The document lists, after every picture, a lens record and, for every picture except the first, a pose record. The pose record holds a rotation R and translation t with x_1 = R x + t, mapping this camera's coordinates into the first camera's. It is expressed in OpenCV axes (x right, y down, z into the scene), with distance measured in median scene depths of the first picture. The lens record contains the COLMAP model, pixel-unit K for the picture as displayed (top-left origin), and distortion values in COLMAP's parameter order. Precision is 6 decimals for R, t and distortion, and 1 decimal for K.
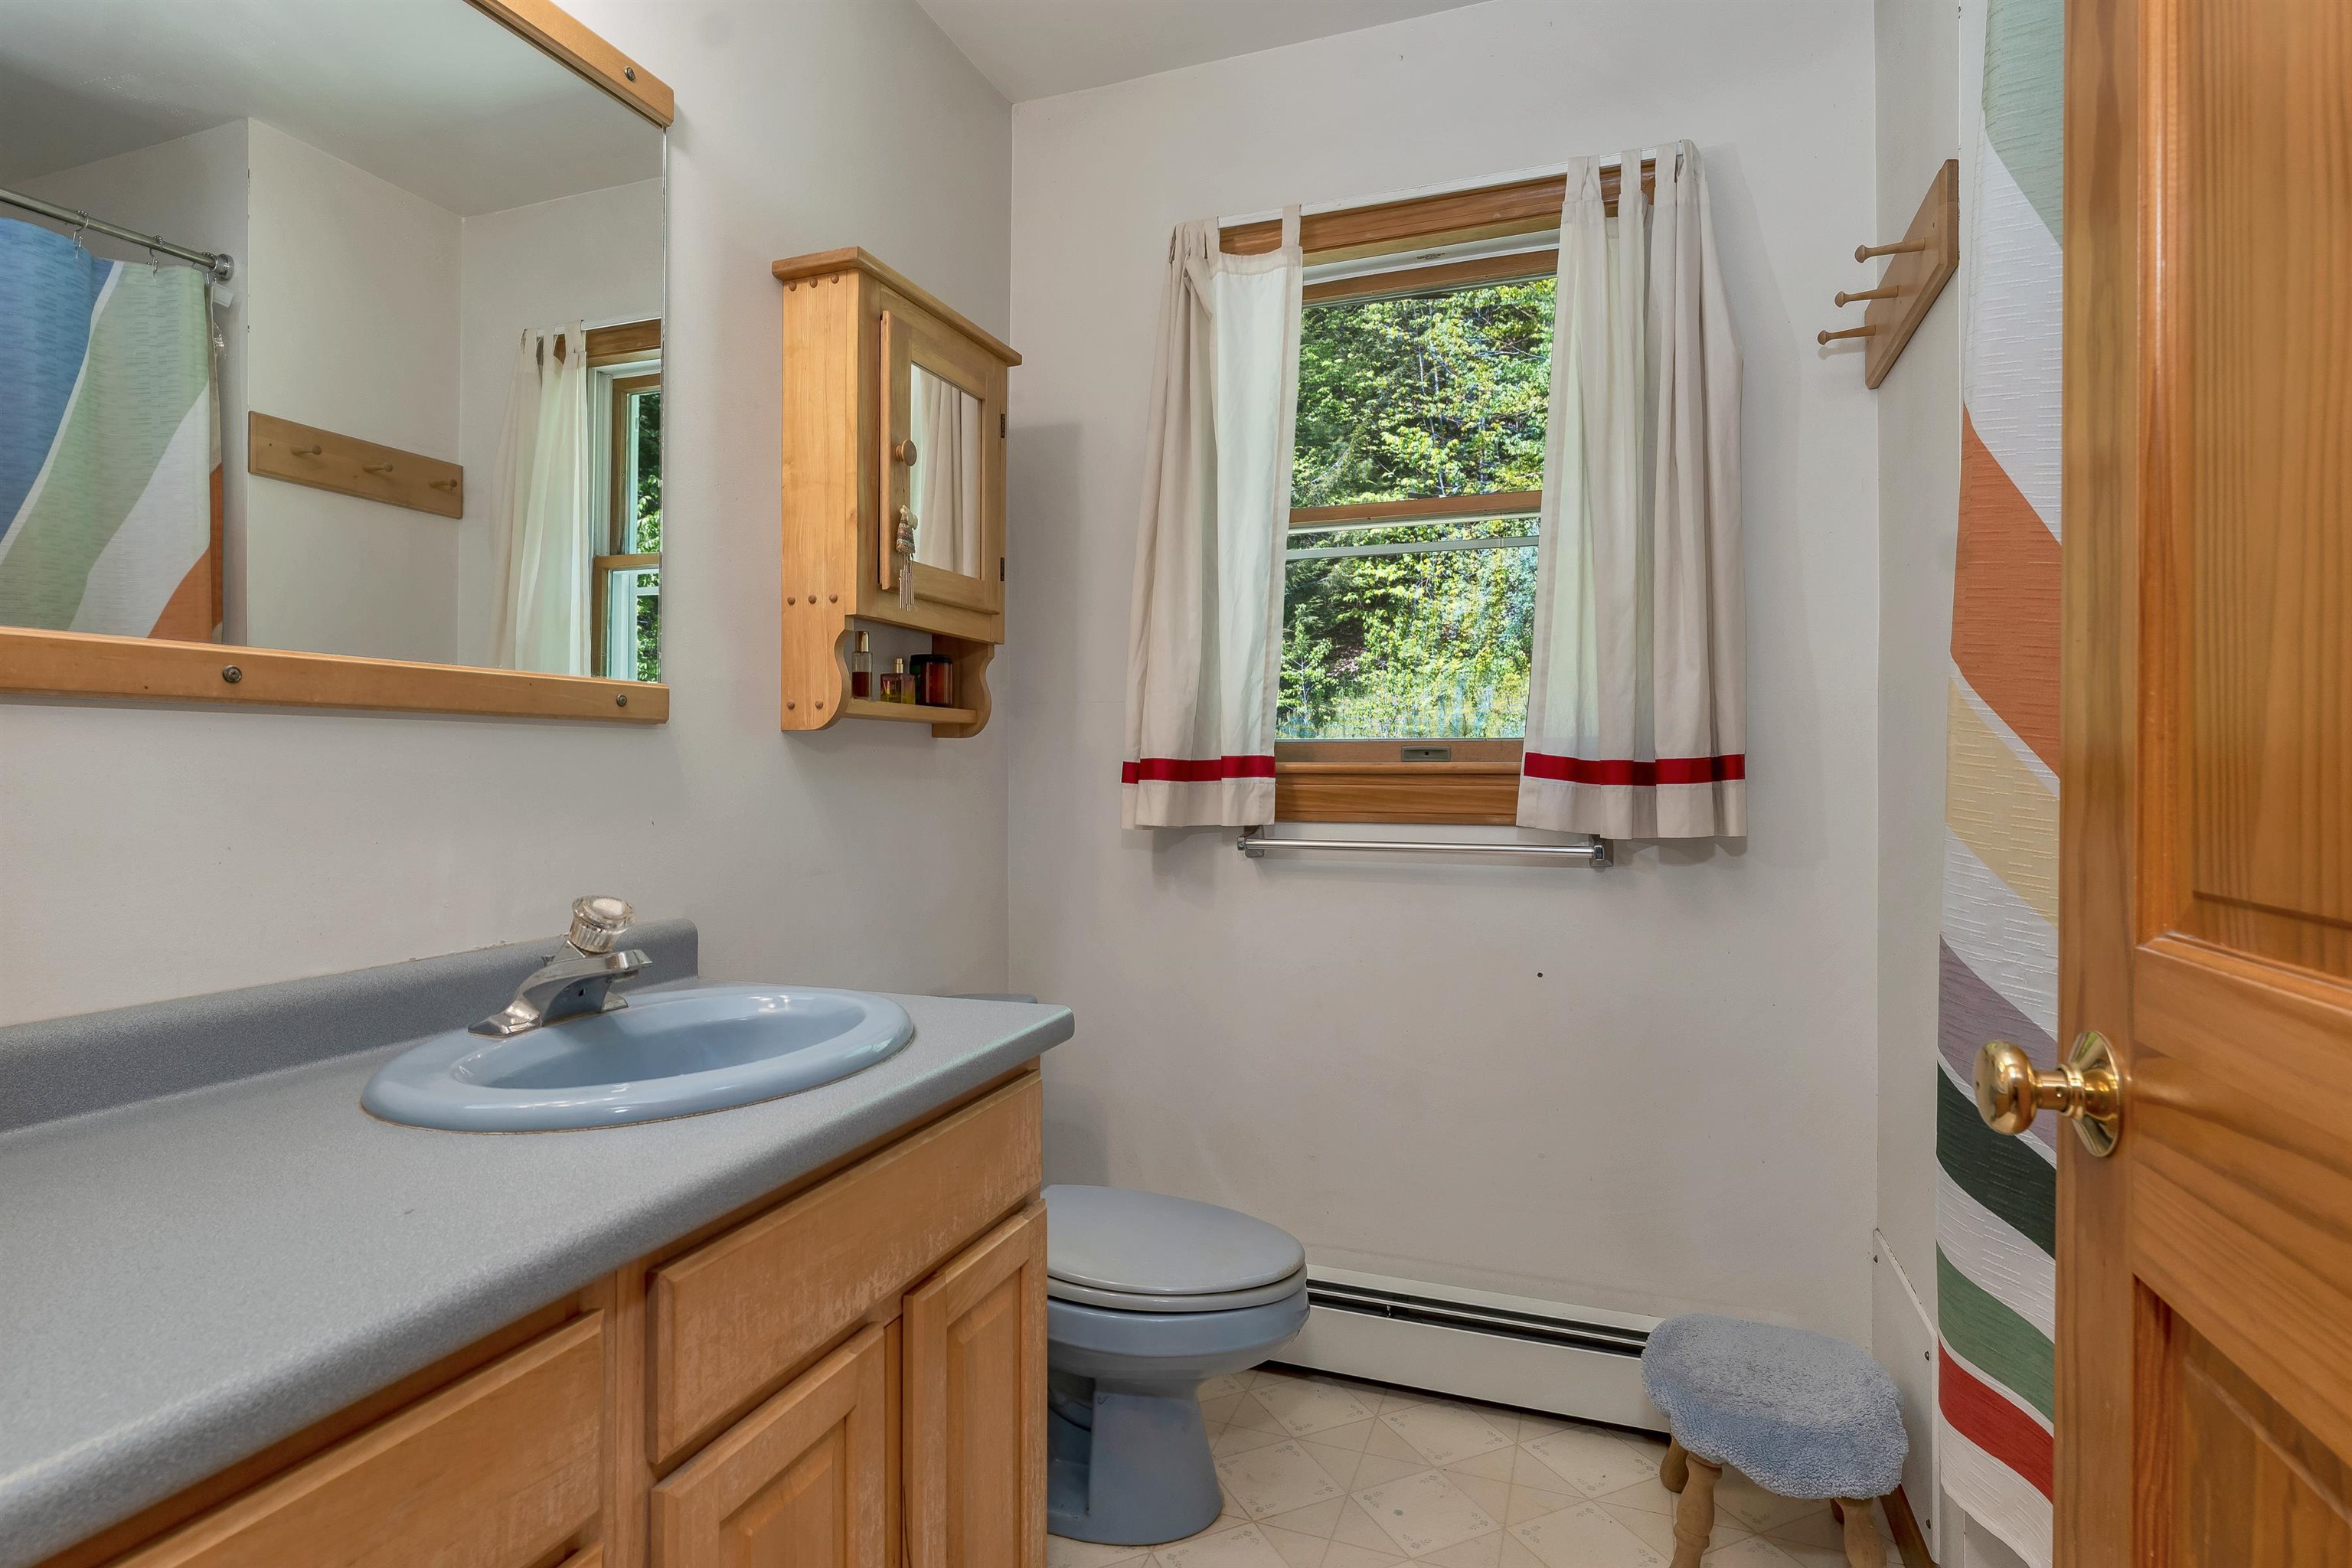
lens RADIAL K [[1242.0, 0, 1166.4], [0, 1242.0, 773.3], [0, 0, 1]] dist [0.005872, 0.001055]
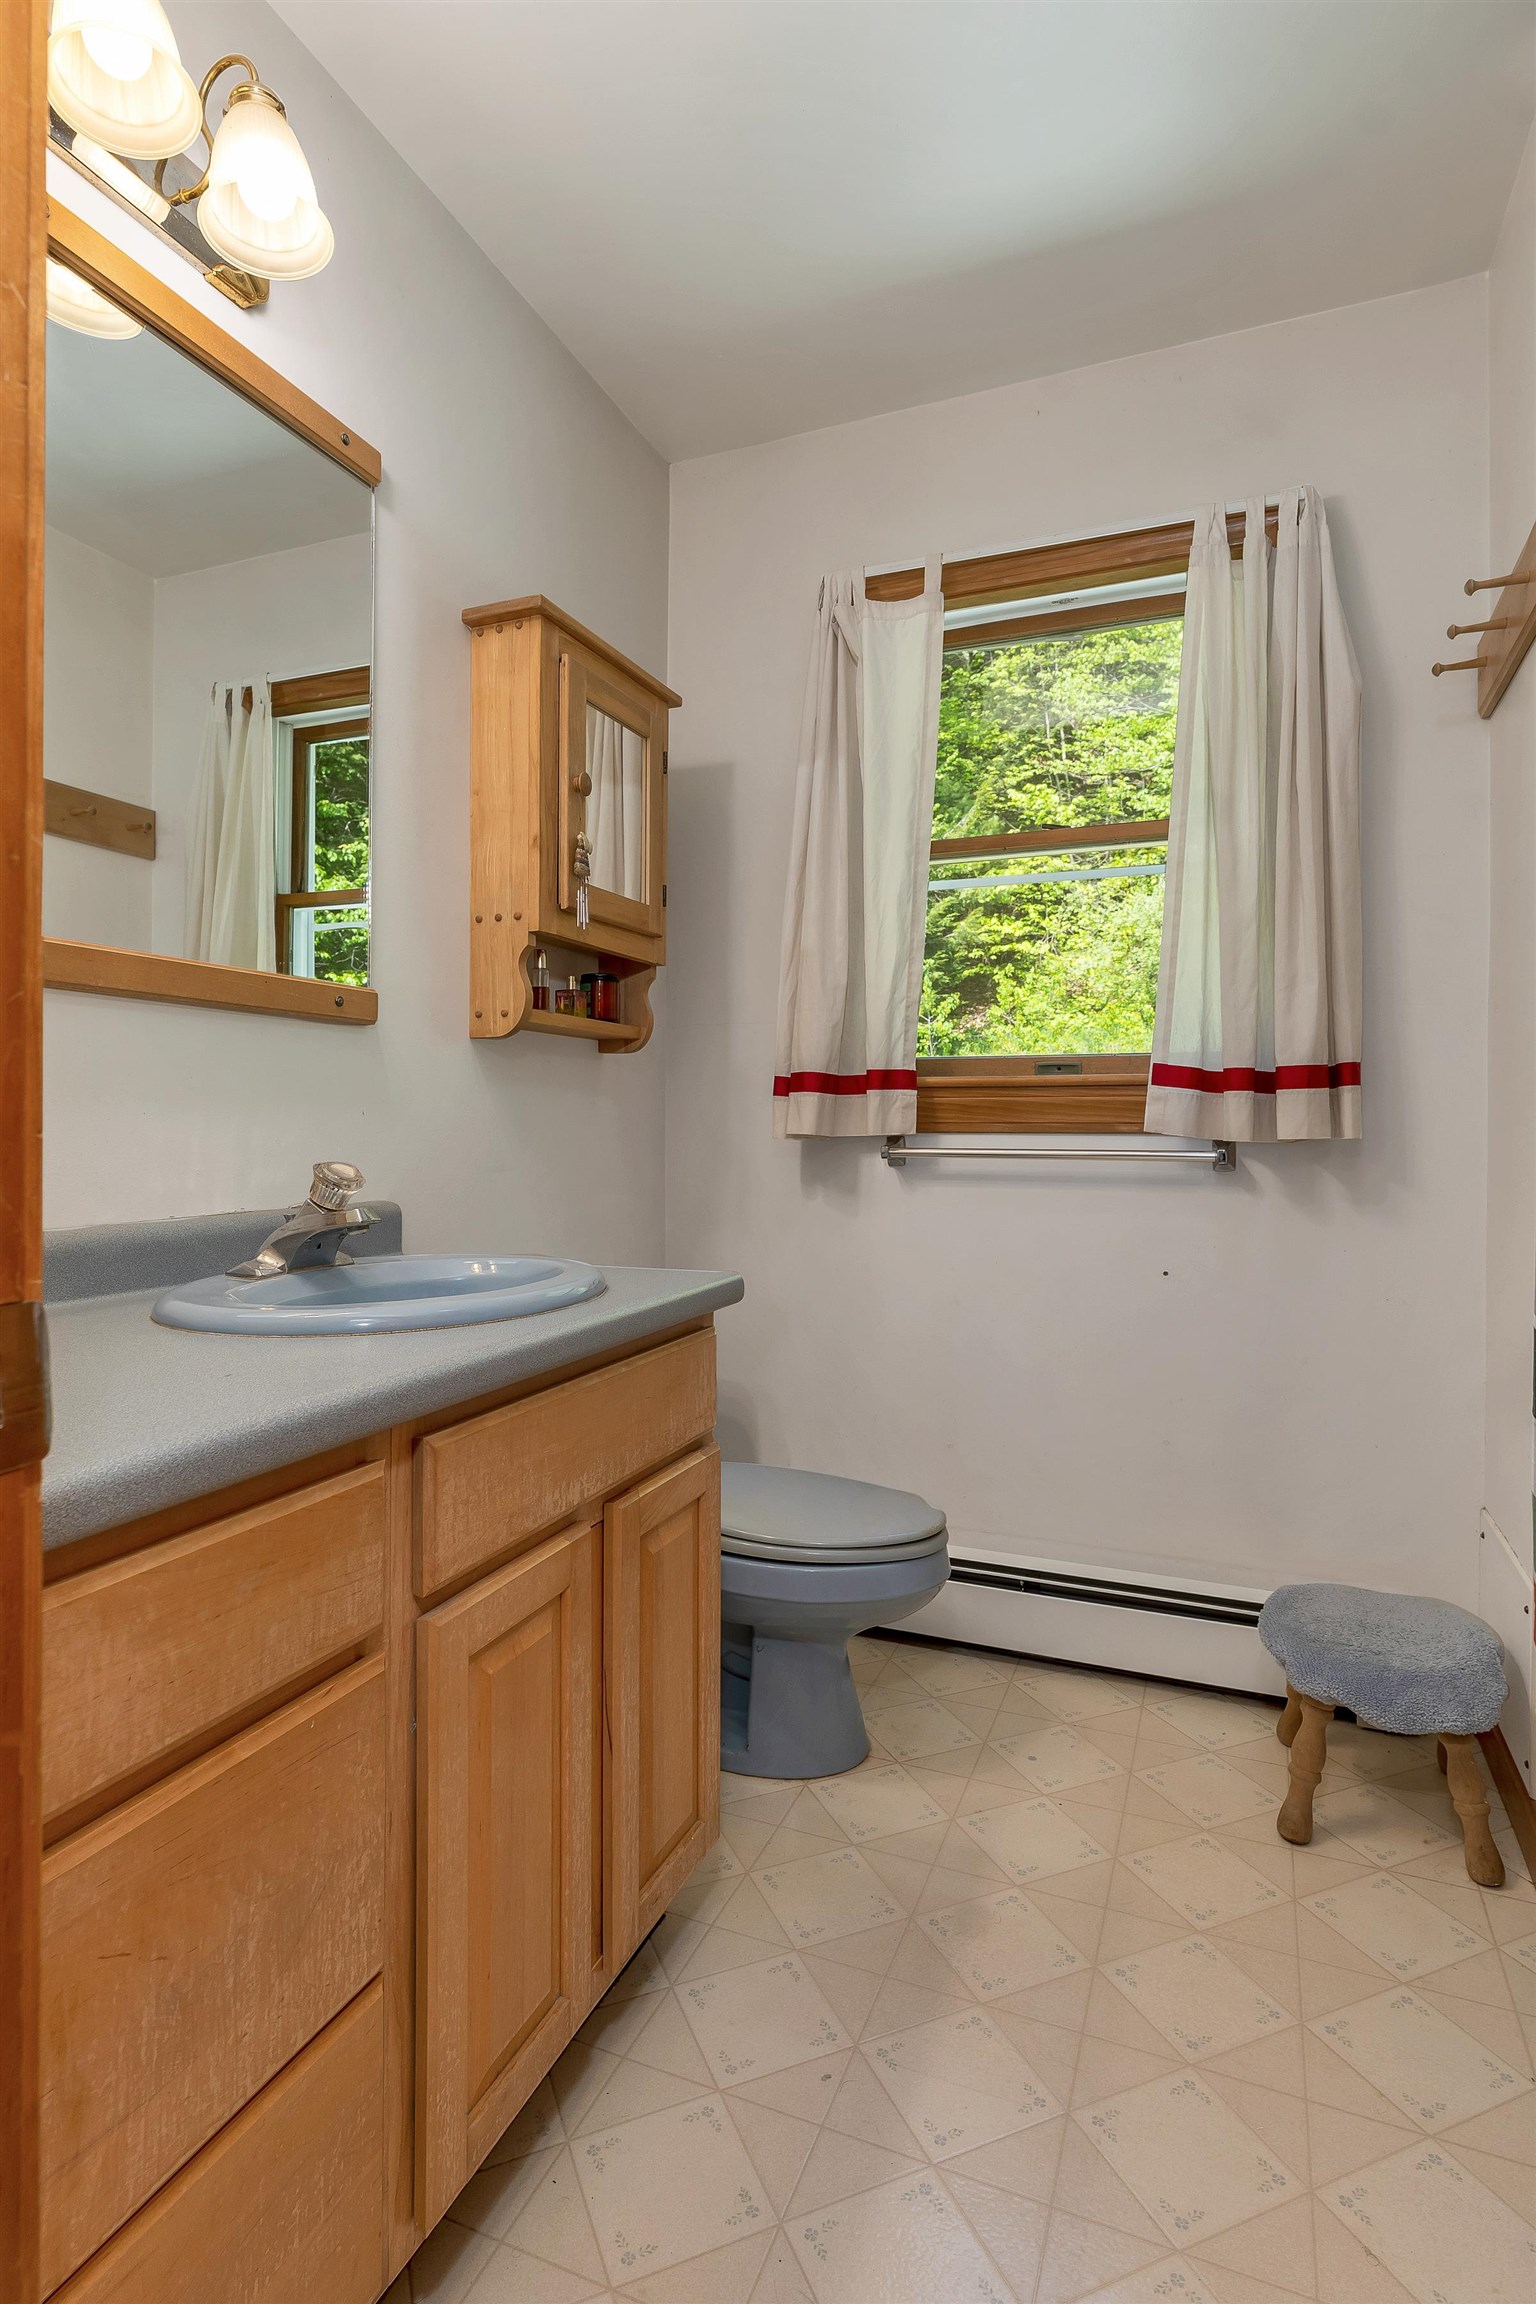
lens RADIAL K [[1216.6, 0, 754.4], [0, 1216.6, 1135.8], [0, 0, 1]] dist [0.005872, 0.001055]
pose [[0.999453, 0.001804, -0.033007, -0.021134], [-0.001542, 0.999967, 0.007949, 0.041433], [0.033020, -0.007894, 0.999424, -0.065708]]
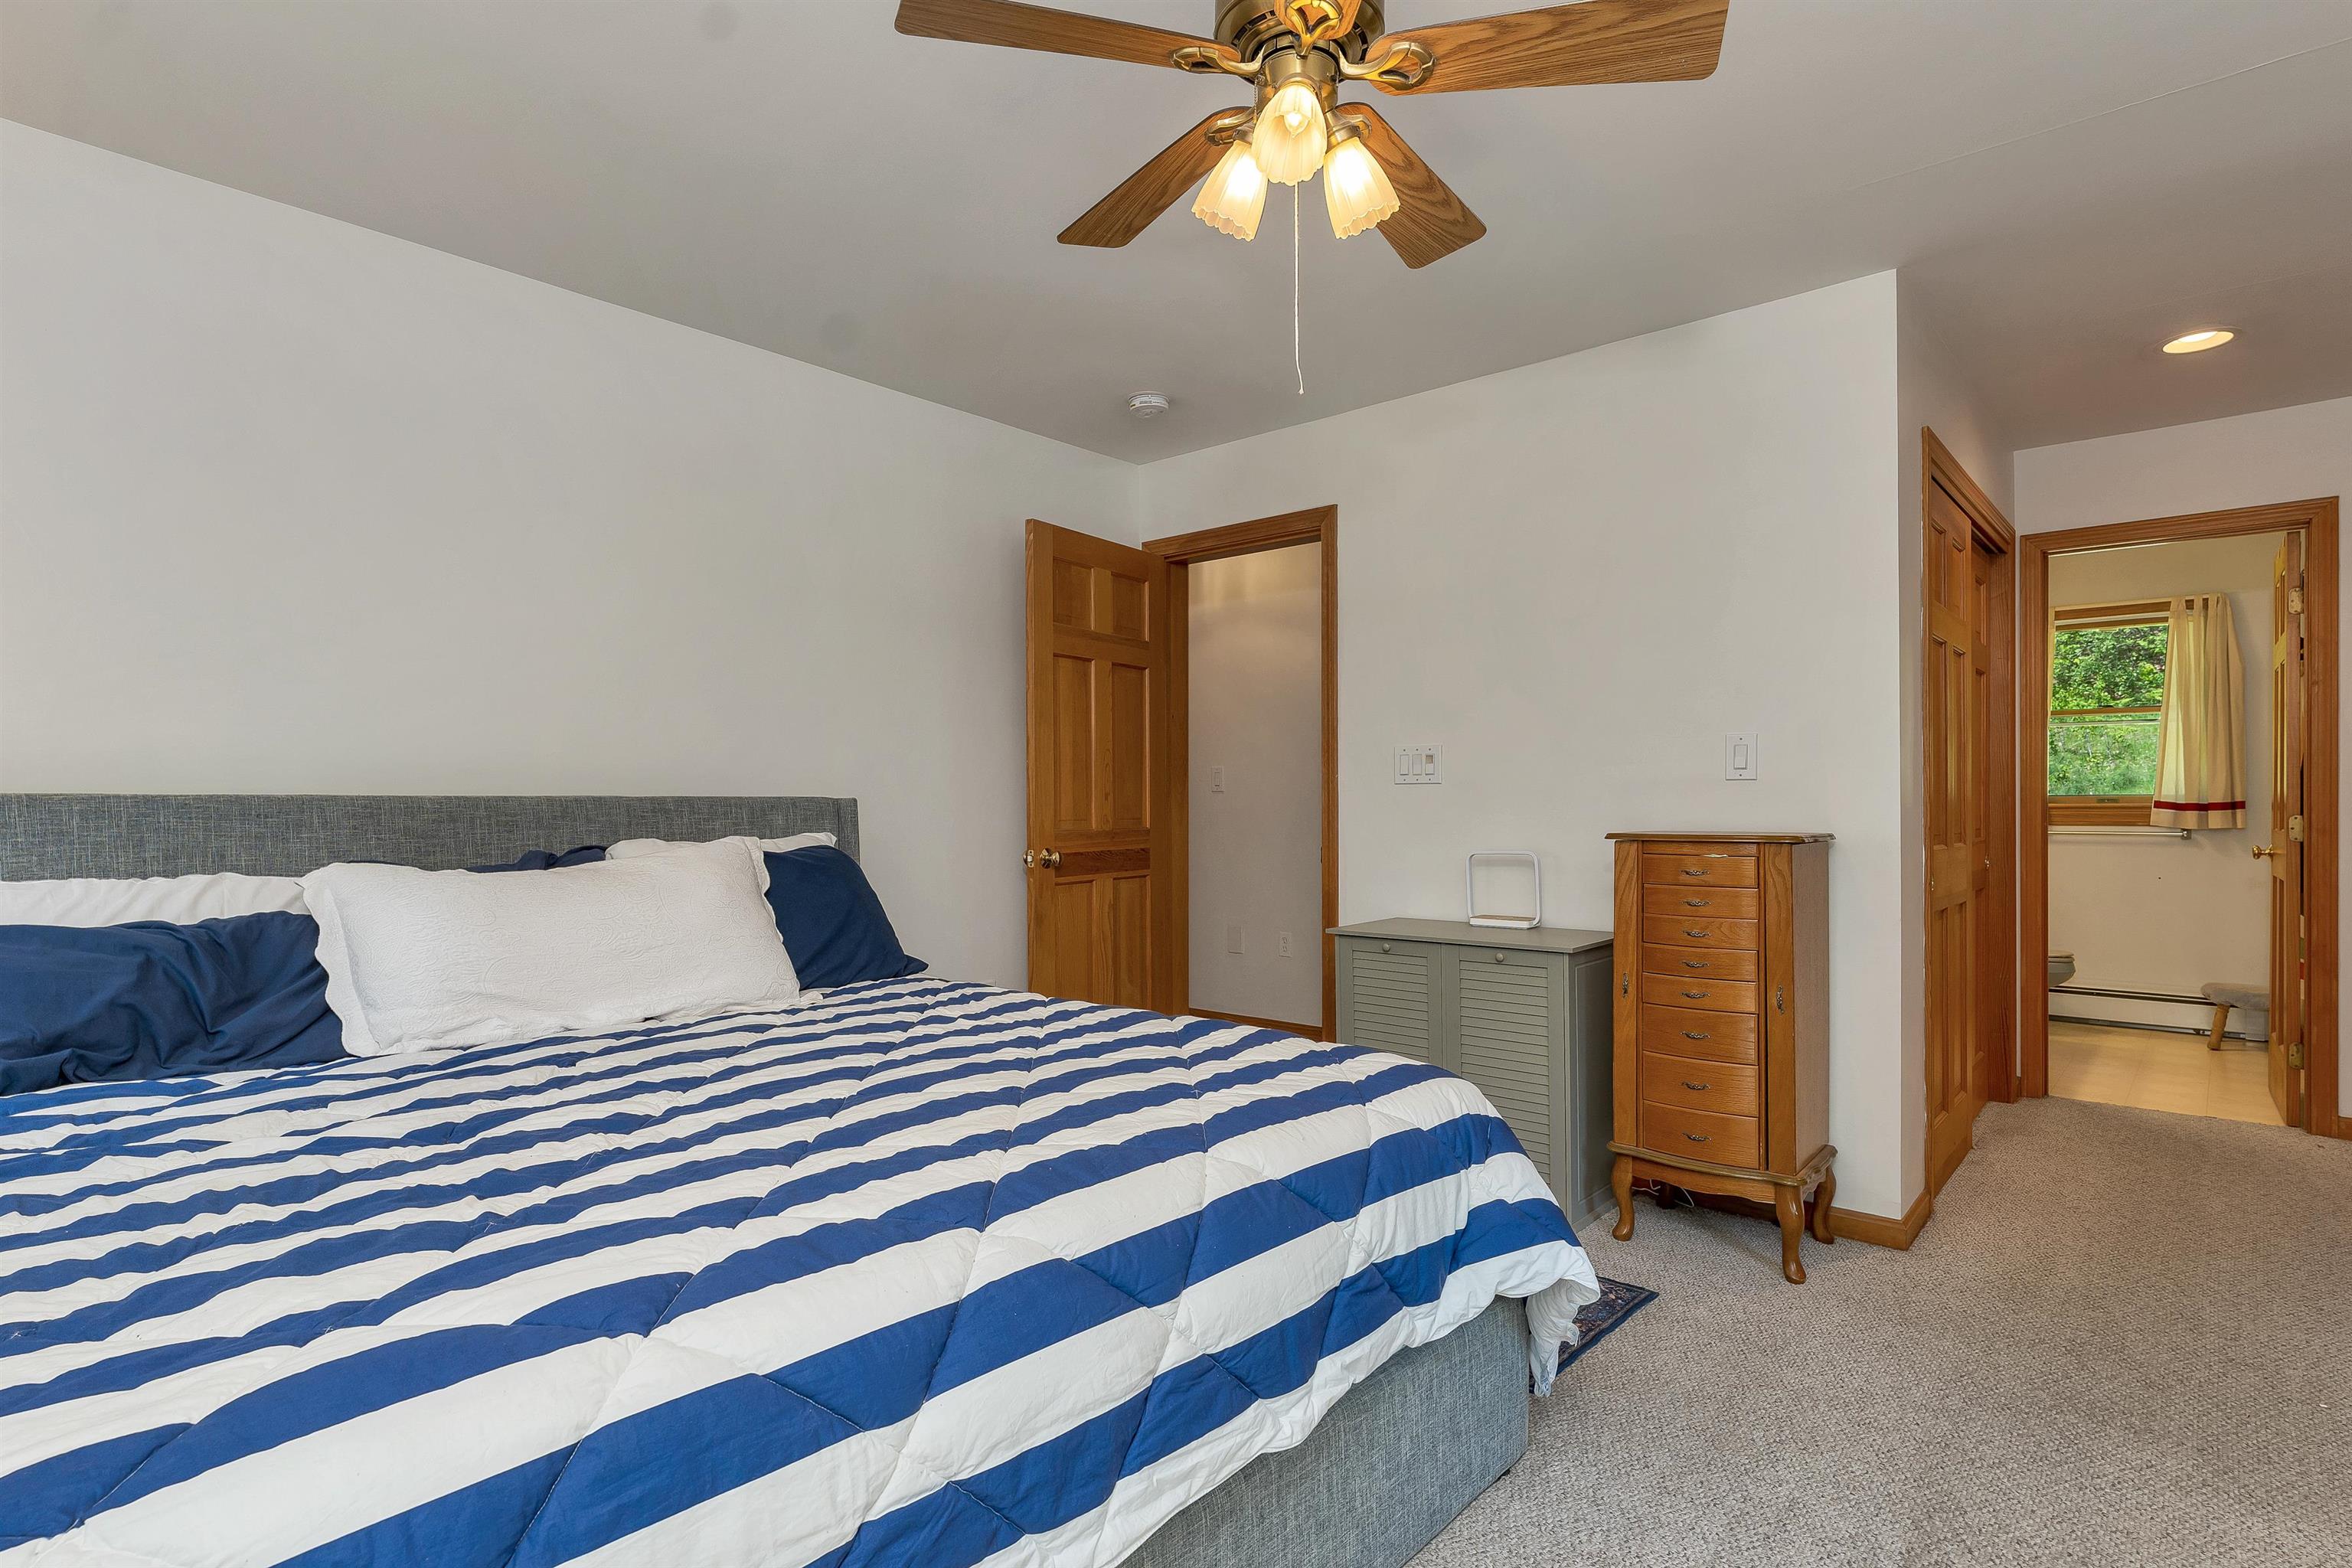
lens RADIAL K [[1242.0, 0, 1171.3], [0, 1242.0, 798.1], [0, 0, 1]] dist [0.005872, 0.001055]
pose [[0.927262, -0.000914, -0.374411, -0.820770], [-0.002734, 0.999954, -0.009212, 0.013114], [0.374402, 0.009566, 0.927217, -2.805015]]
